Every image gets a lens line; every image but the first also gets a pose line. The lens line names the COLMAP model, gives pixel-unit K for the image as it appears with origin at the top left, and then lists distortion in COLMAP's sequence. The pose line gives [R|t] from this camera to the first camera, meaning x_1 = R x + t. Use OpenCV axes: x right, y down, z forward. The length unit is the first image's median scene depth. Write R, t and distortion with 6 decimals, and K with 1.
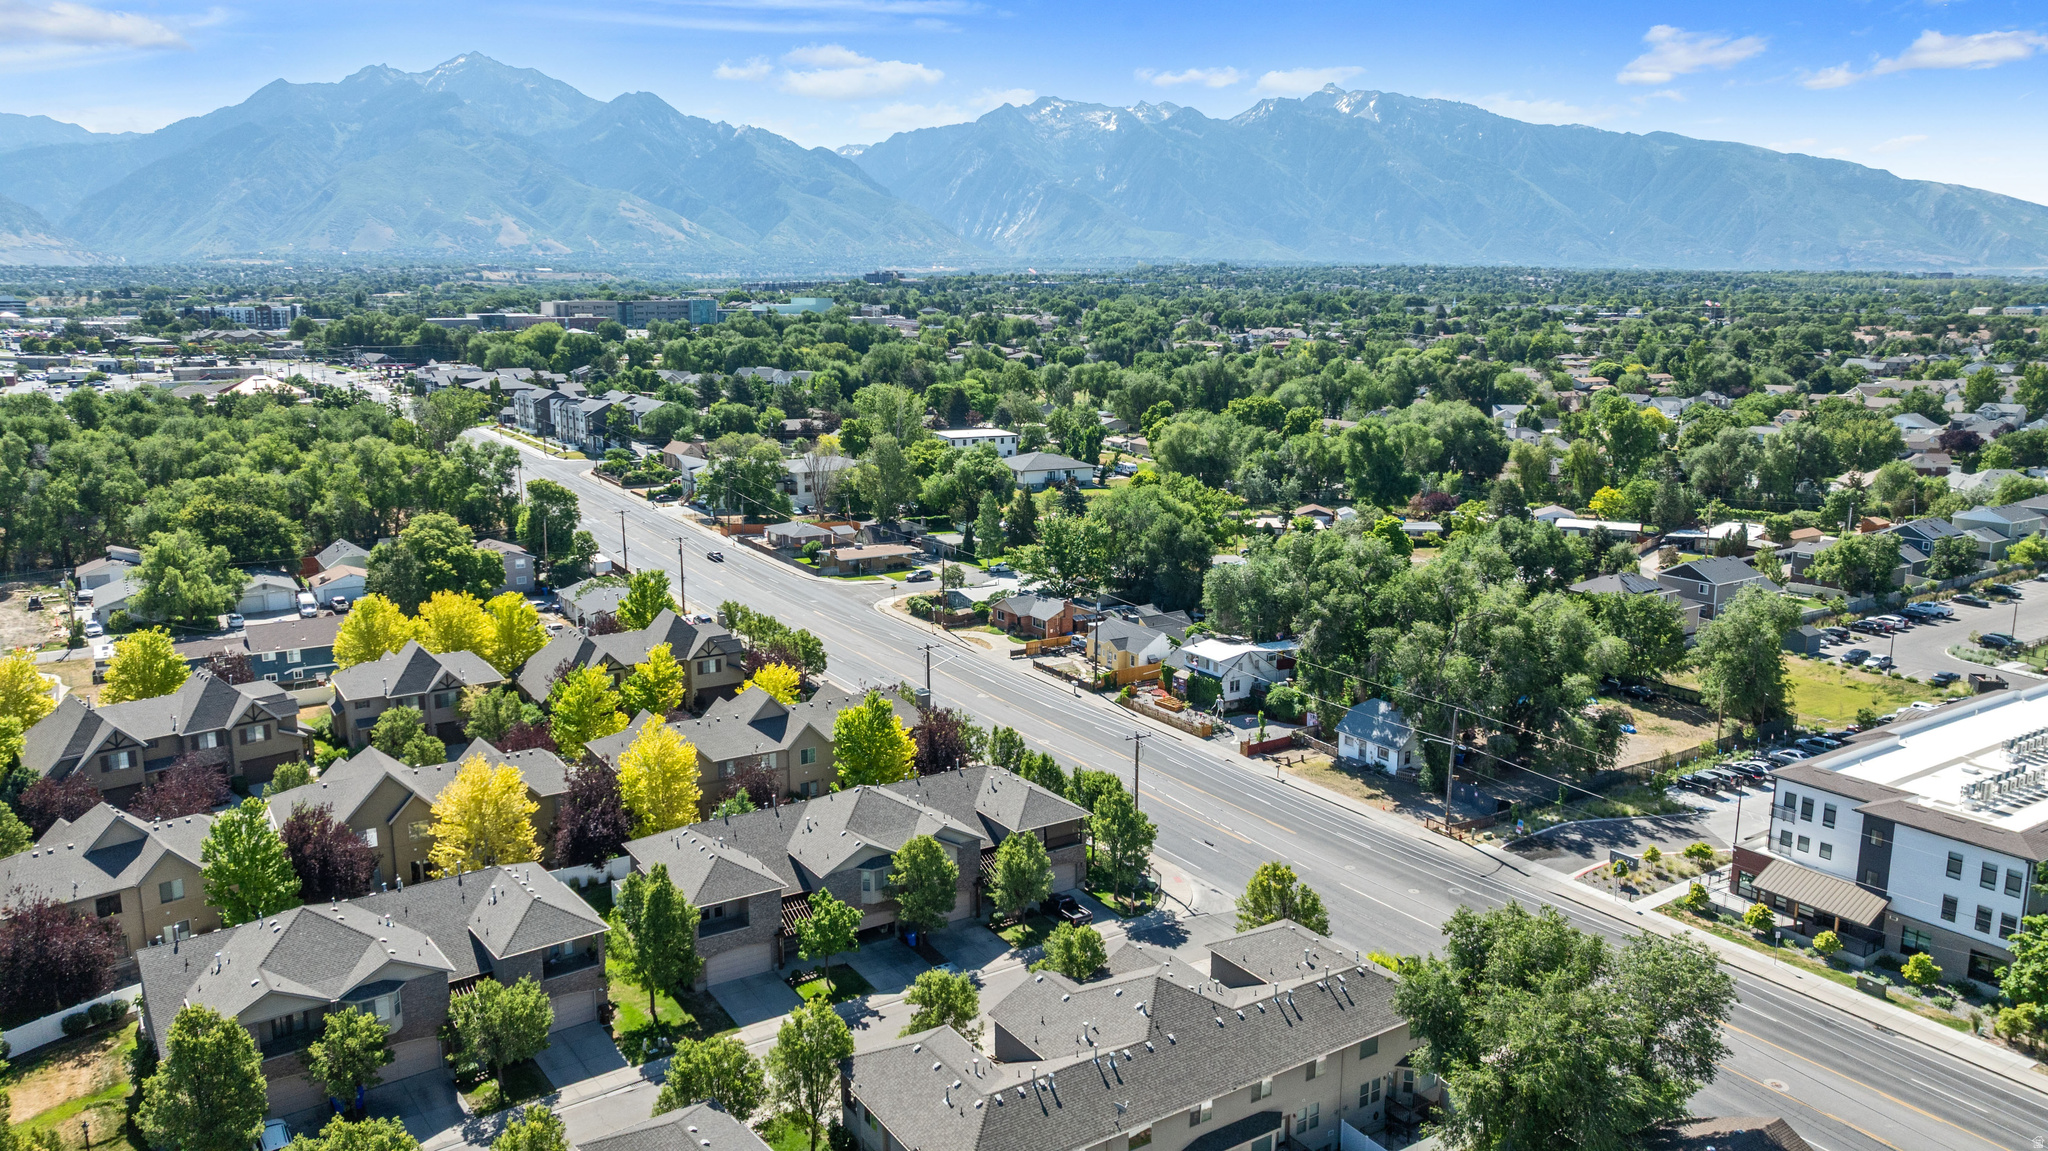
lens RADIAL K [[1421.8, 0, 1020.2], [0, 1421.8, 580.4], [0, 0, 1]] dist [-0.025086, 0.007786]
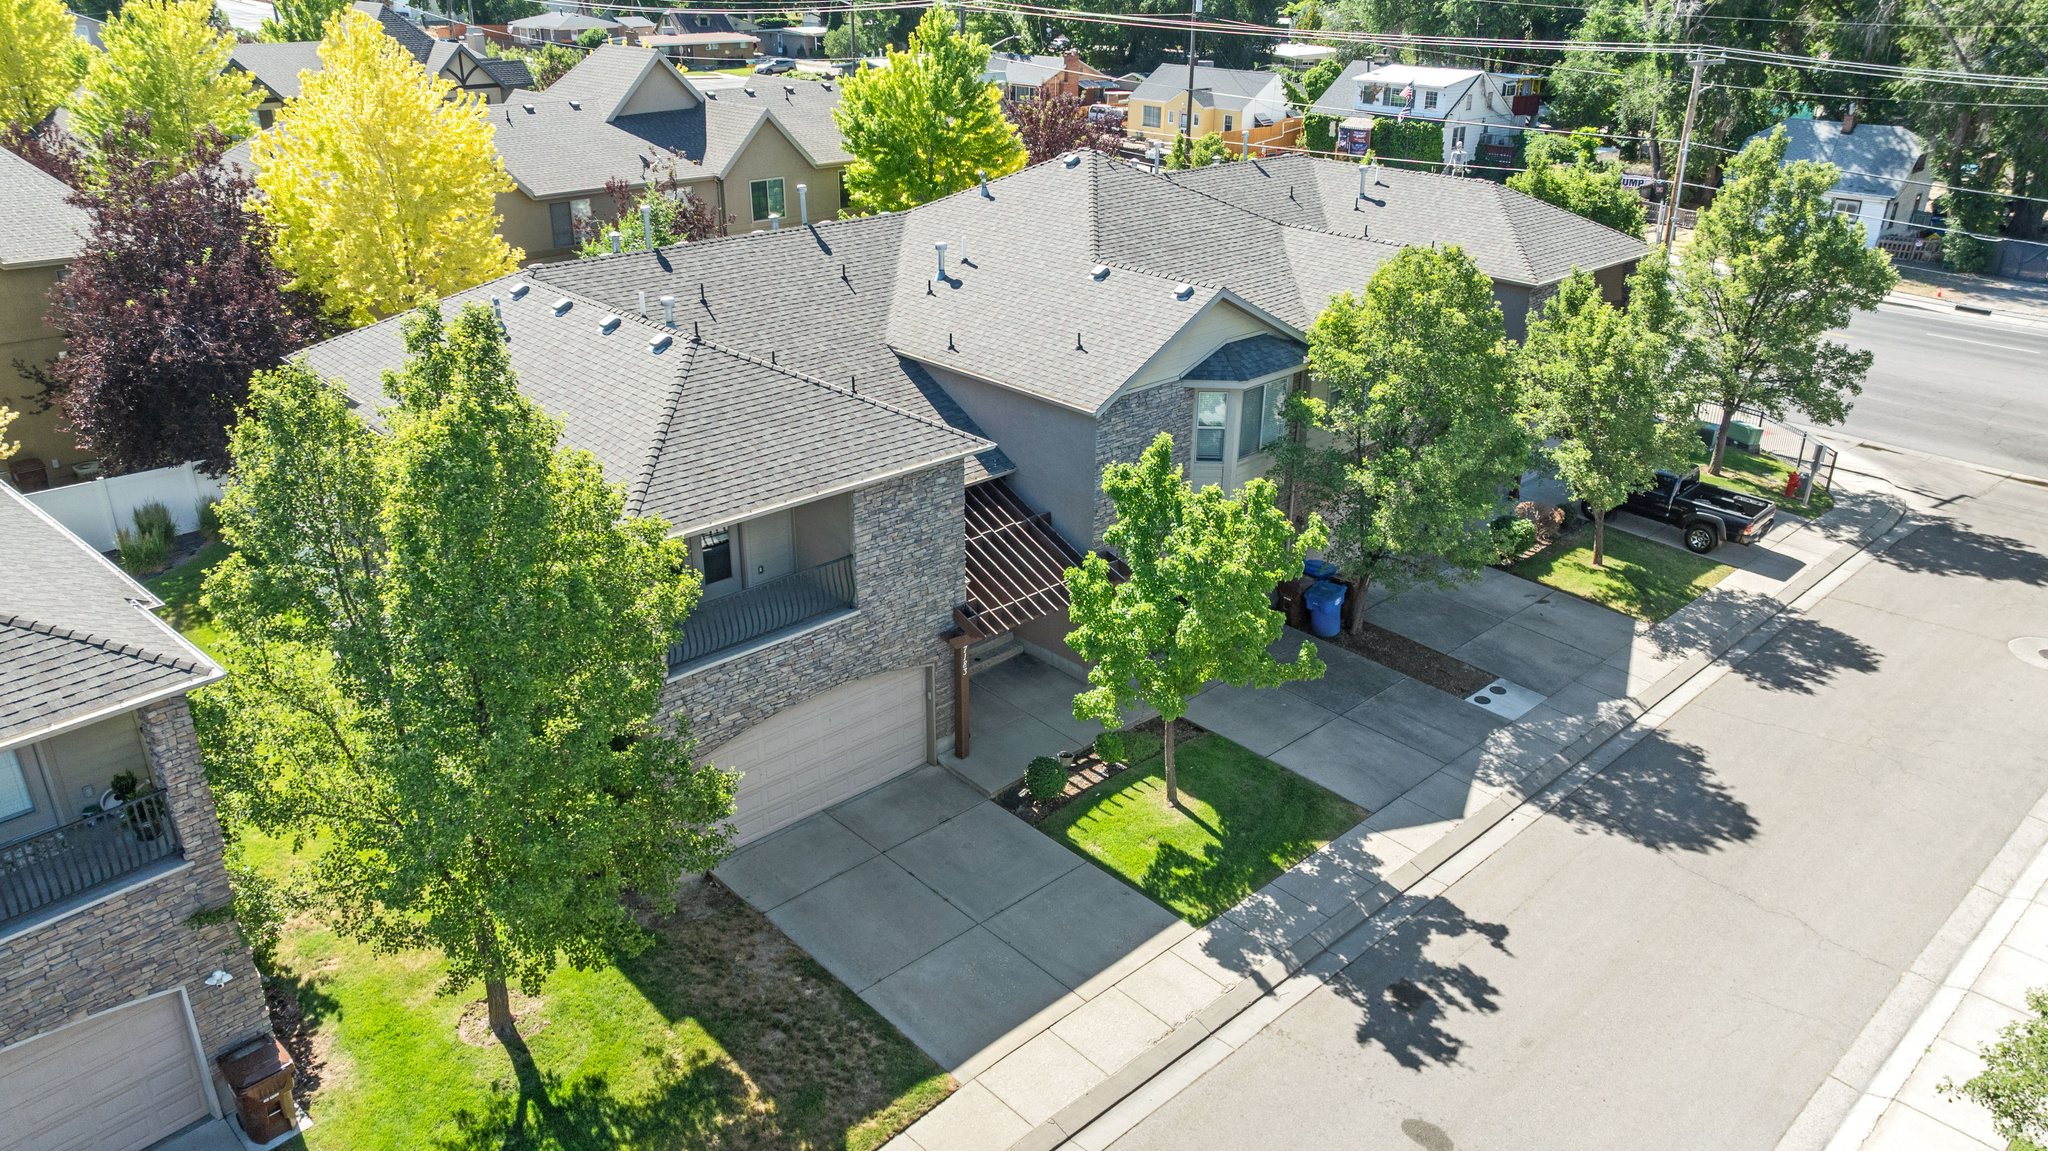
lens RADIAL K [[1417.2, 0, 1004.1], [0, 1417.2, 583.6], [0, 0, 1]] dist [-0.017103, -0.001782]
pose [[0.984361, -0.067127, 0.162874, -0.125194], [0.028375, 0.972899, 0.229481, 0.111822], [-0.173864, -0.221271, 0.959589, 0.463127]]
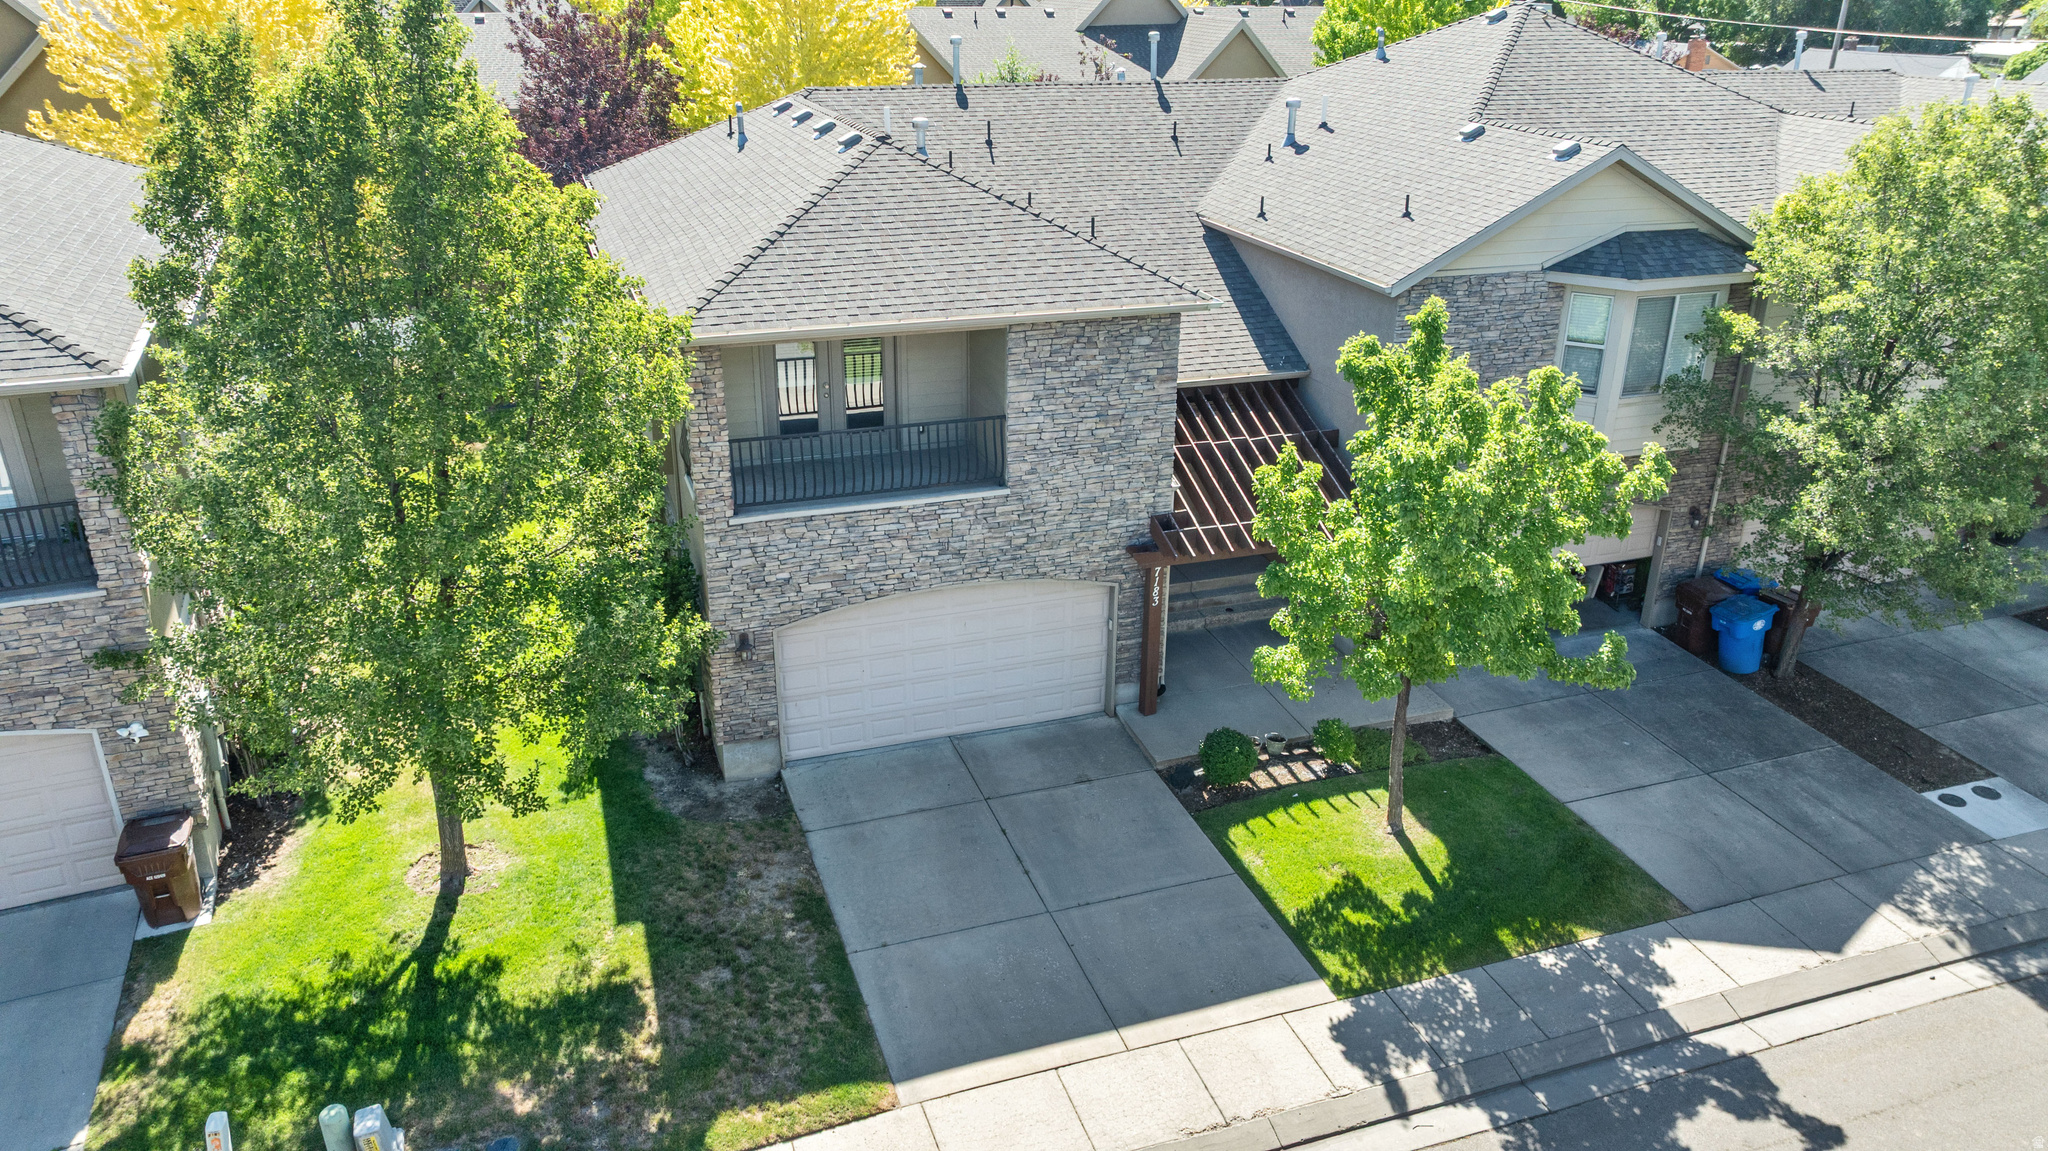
lens RADIAL K [[1421.8, 0, 1020.2], [0, 1421.8, 580.4], [0, 0, 1]] dist [-0.025086, 0.007786]
pose [[0.970767, 0.103418, -0.216600, -0.089098], [-0.055124, 0.974355, 0.218160, 0.129880], [0.233607, -0.199843, 0.951573, 0.494859]]
